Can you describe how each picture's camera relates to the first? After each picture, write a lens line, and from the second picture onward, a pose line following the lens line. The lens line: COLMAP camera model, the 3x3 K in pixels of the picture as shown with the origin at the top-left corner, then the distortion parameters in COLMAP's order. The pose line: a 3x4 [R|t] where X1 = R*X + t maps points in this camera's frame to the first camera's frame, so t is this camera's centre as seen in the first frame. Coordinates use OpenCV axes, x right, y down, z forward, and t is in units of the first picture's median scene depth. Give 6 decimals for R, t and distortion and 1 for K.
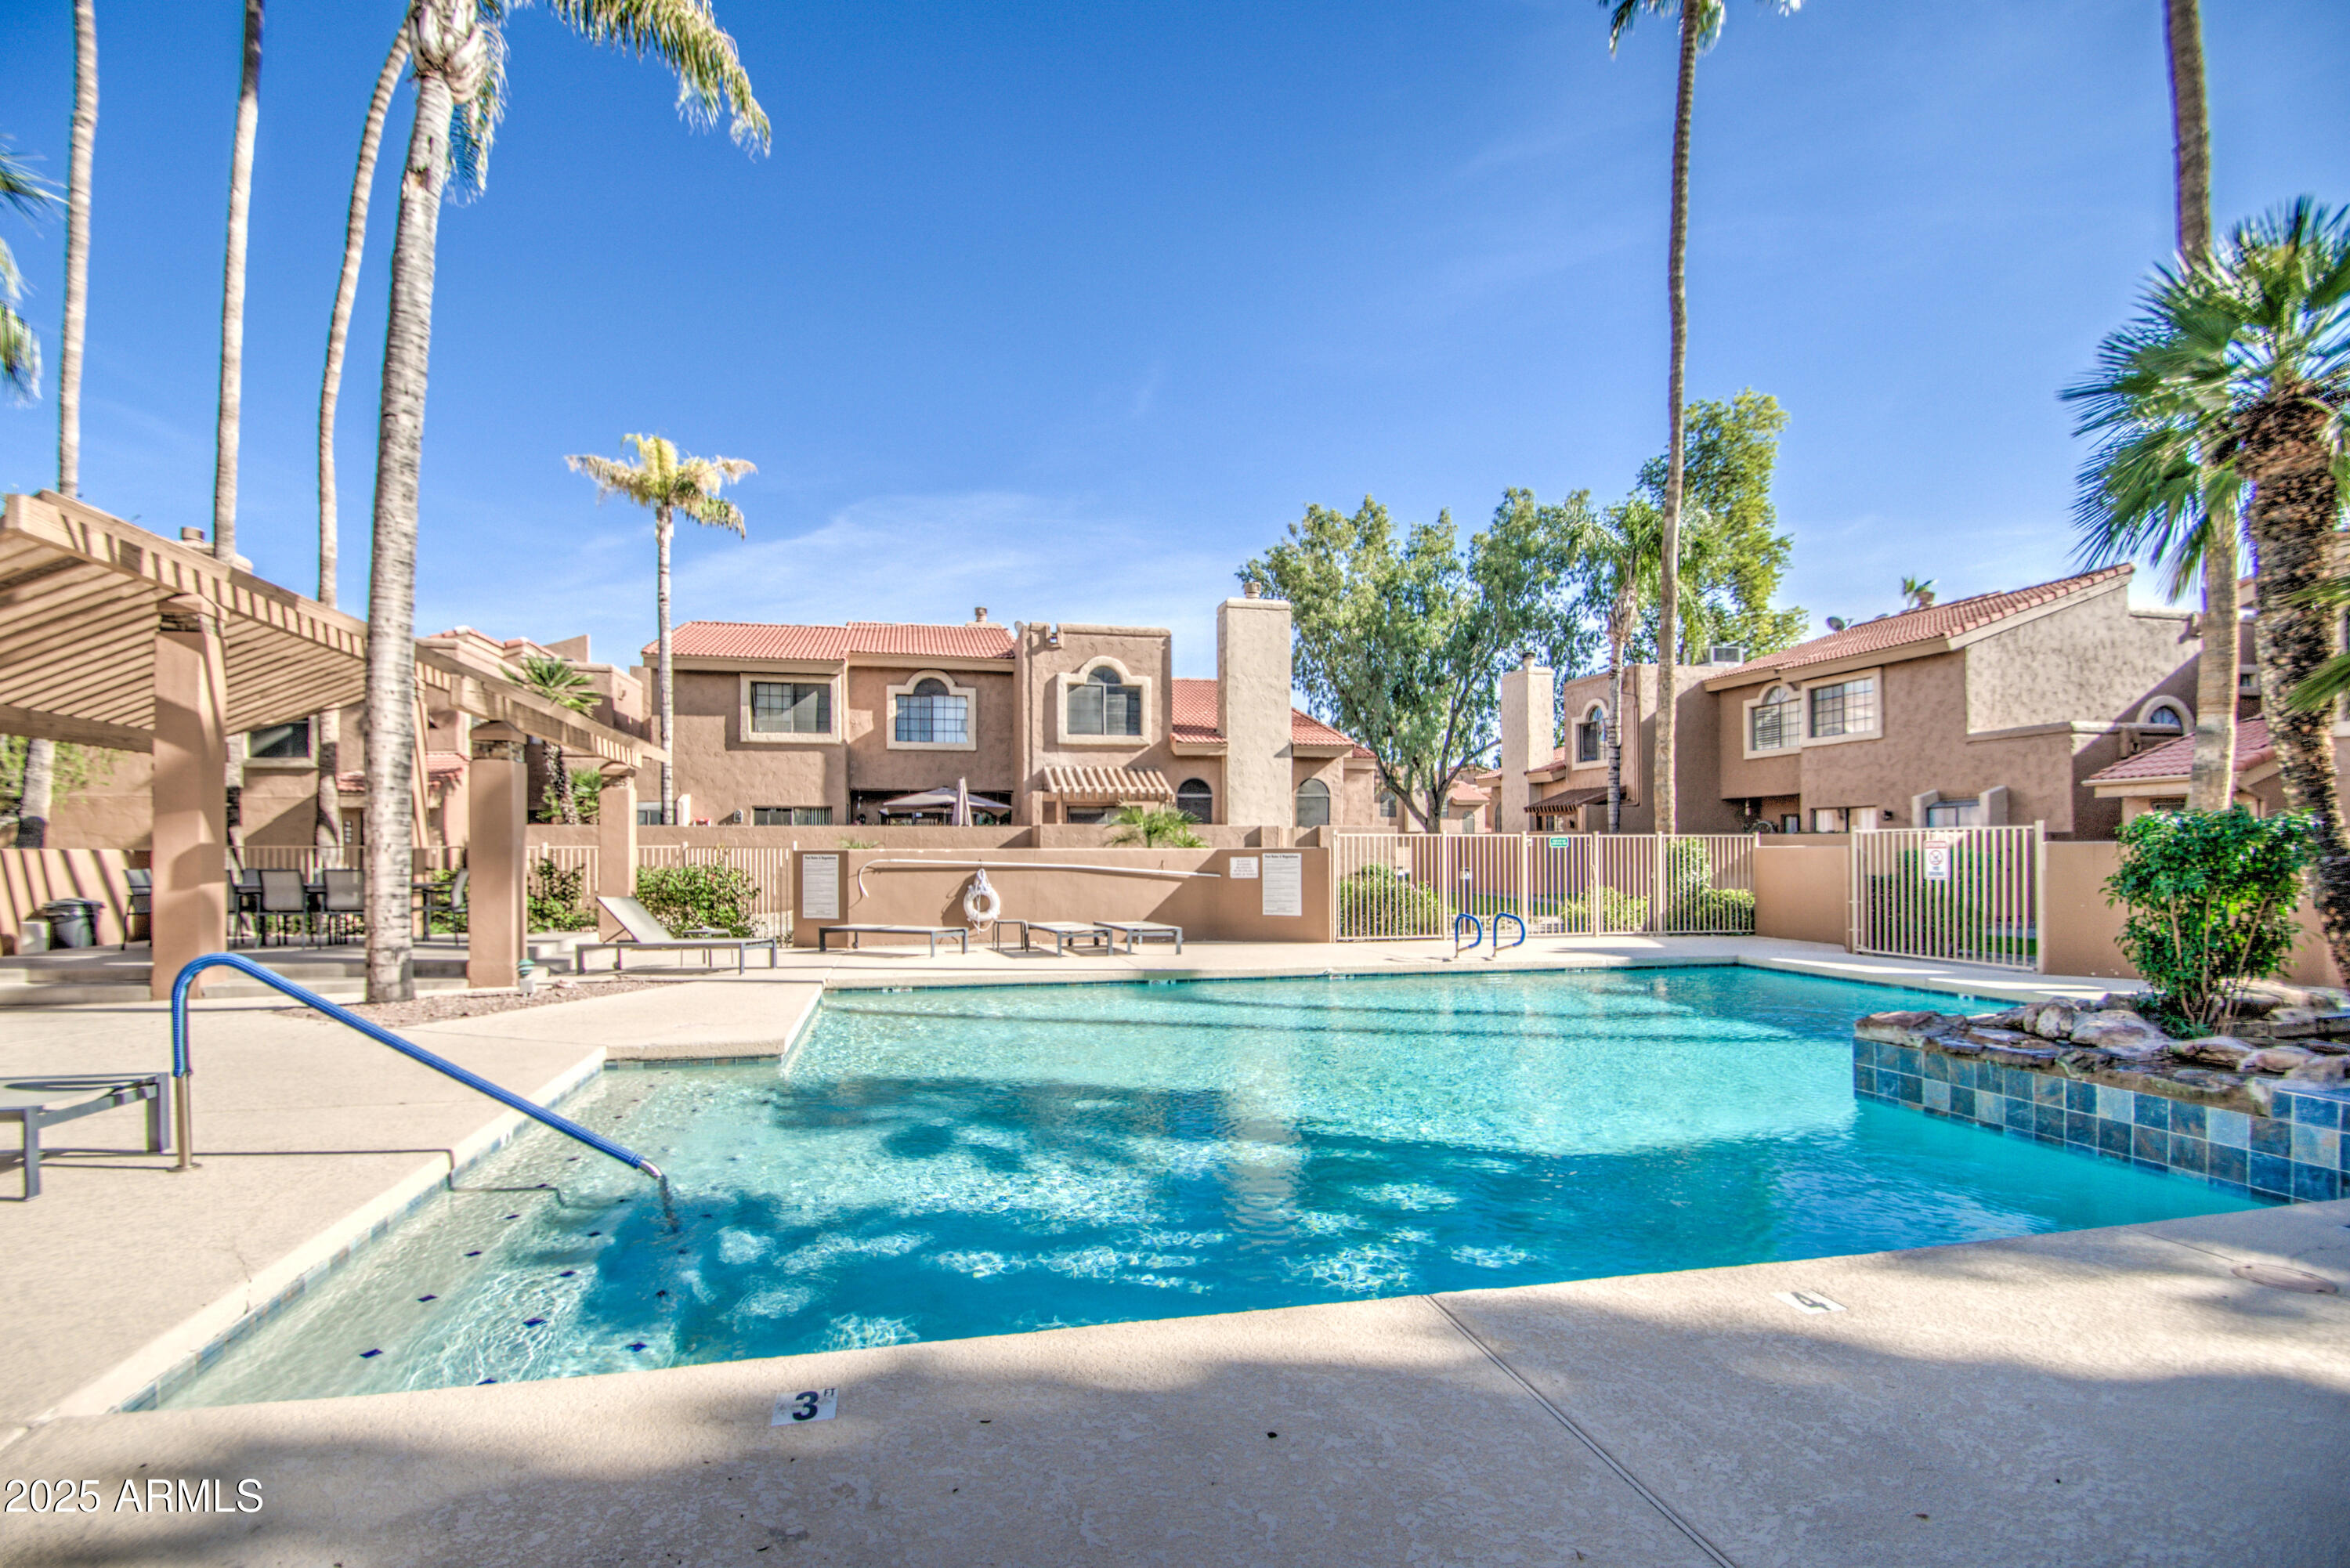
lens RADIAL K [[1062.4, 0, 1171.7], [0, 1062.4, 851.0], [0, 0, 1]] dist [0.000706, -0.000070]
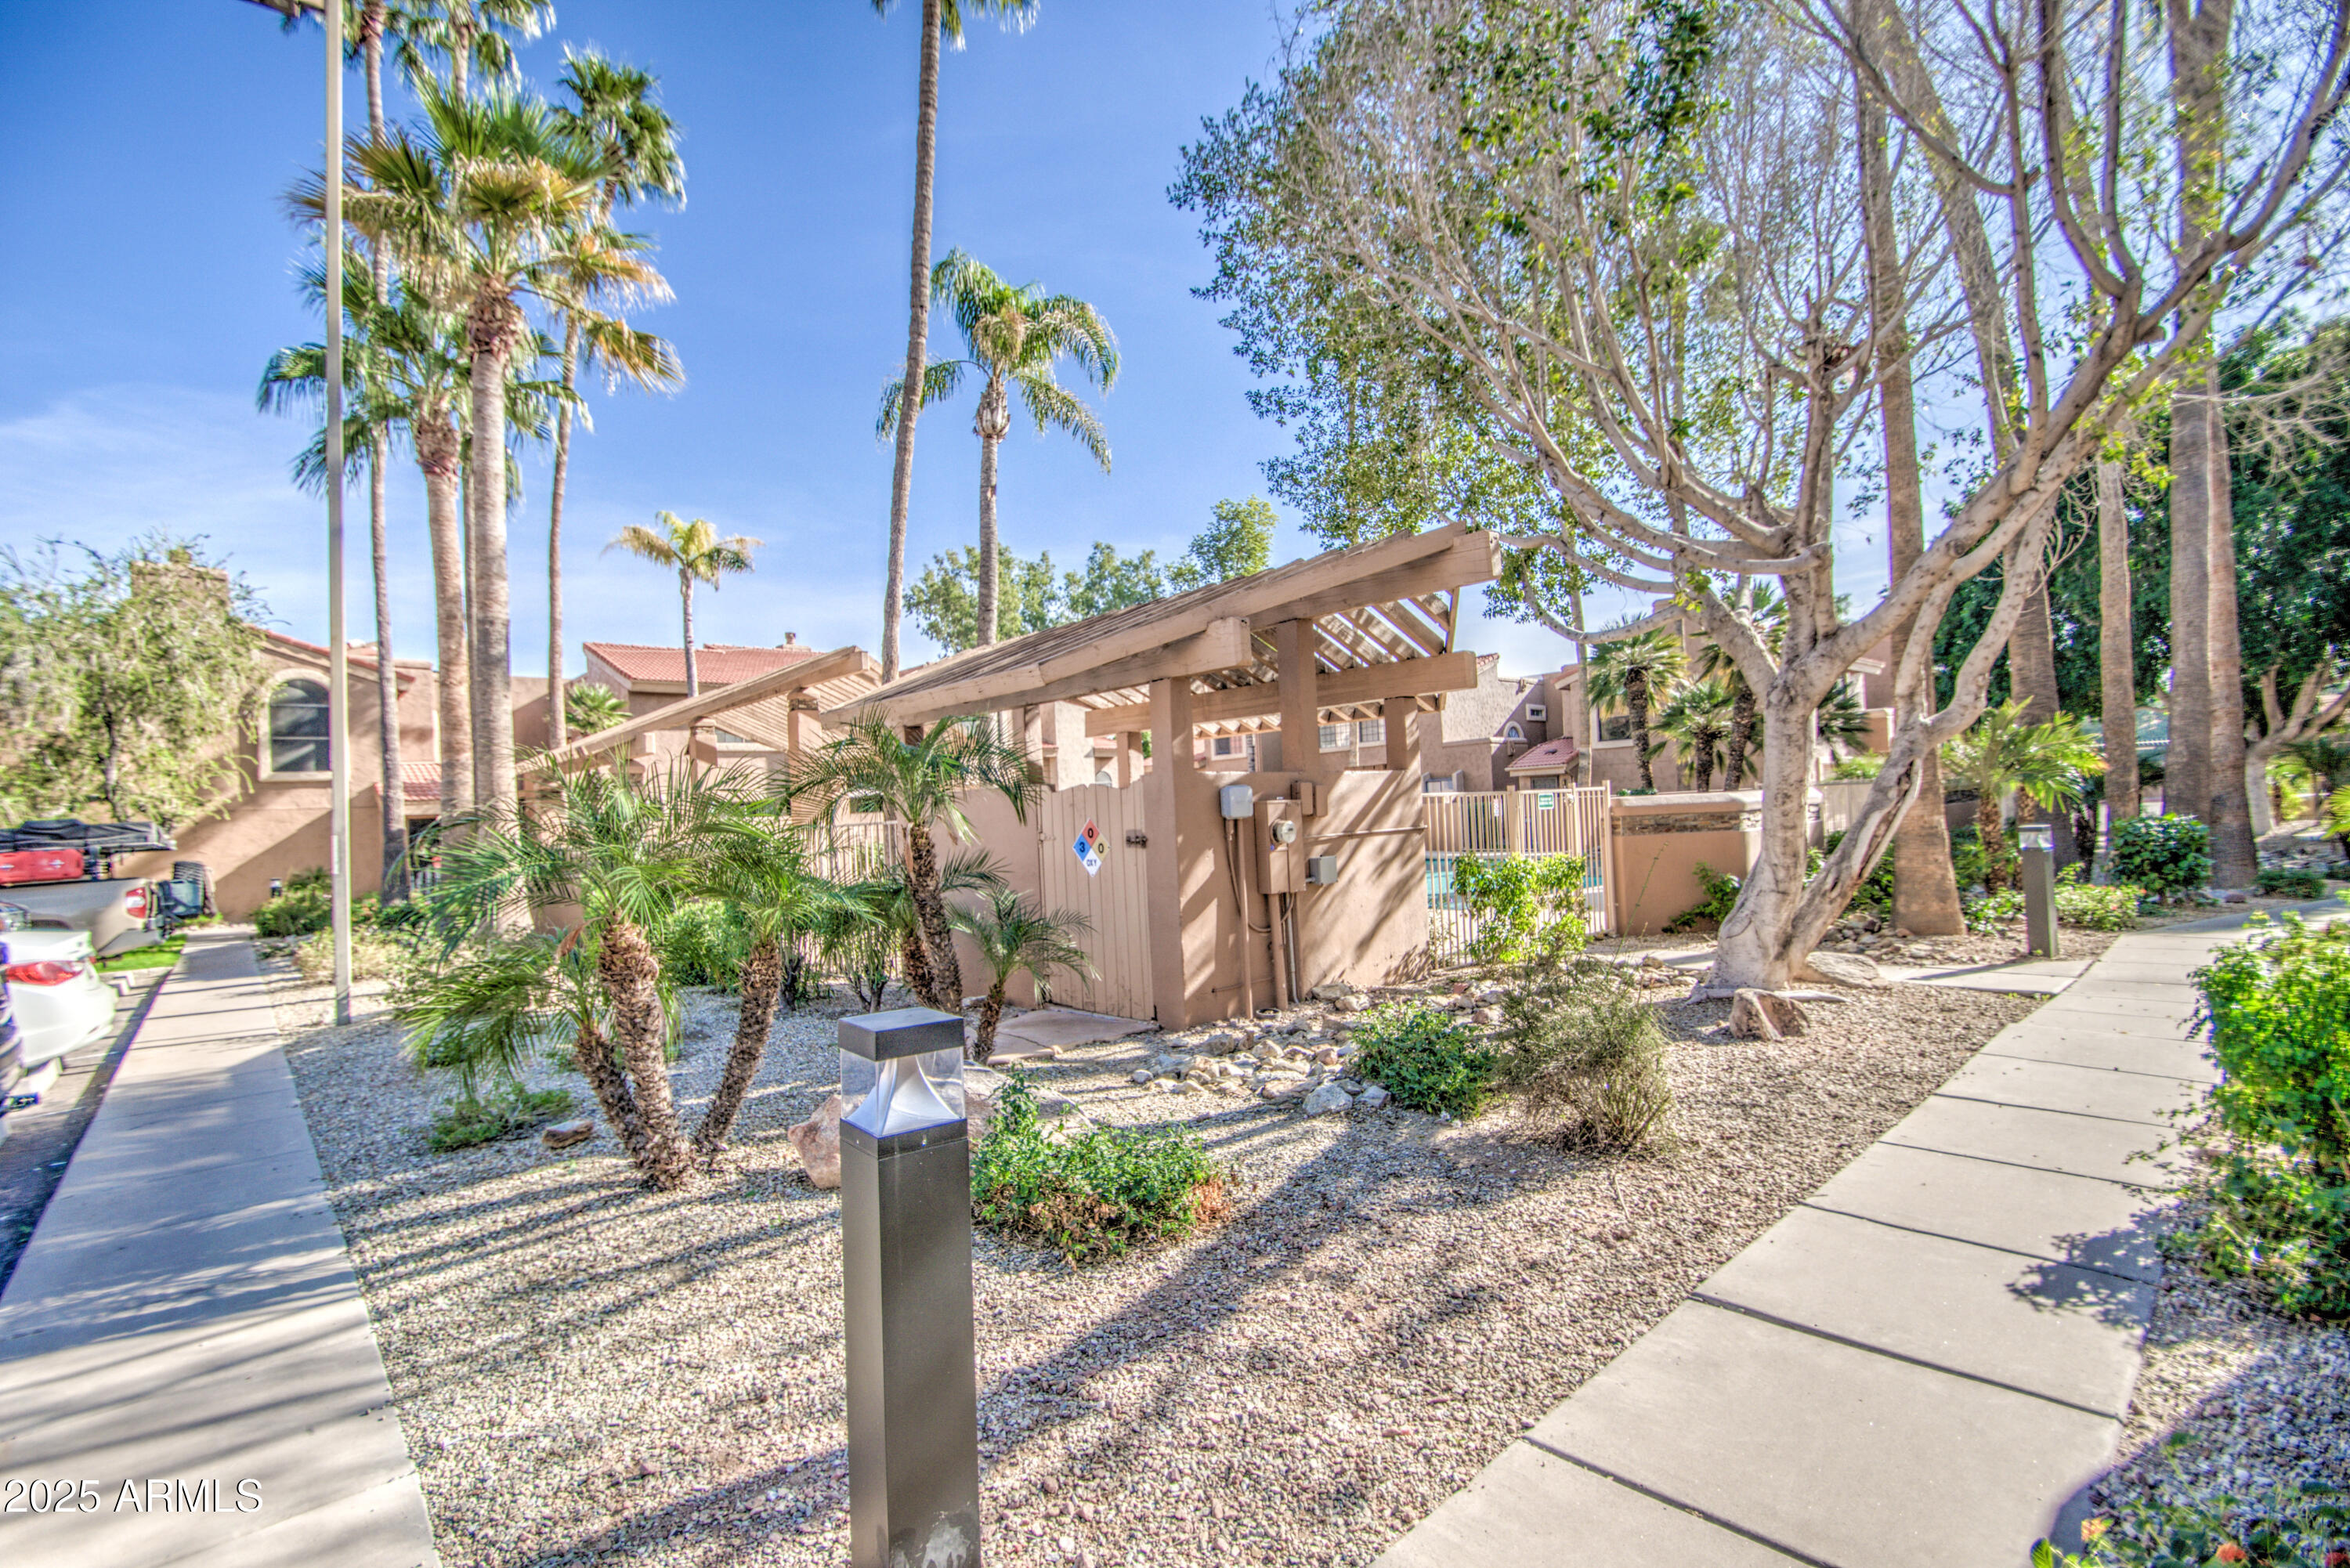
lens RADIAL K [[1054.5, 0, 1175.0], [0, 1054.5, 784.0], [0, 0, 1]] dist [0.000443, 0.000050]
pose [[0.872549, -0.024831, 0.487895, -0.325773], [0.044895, 0.998557, -0.029470, -0.000877], [-0.486459, 0.047618, 0.872405, -0.227037]]
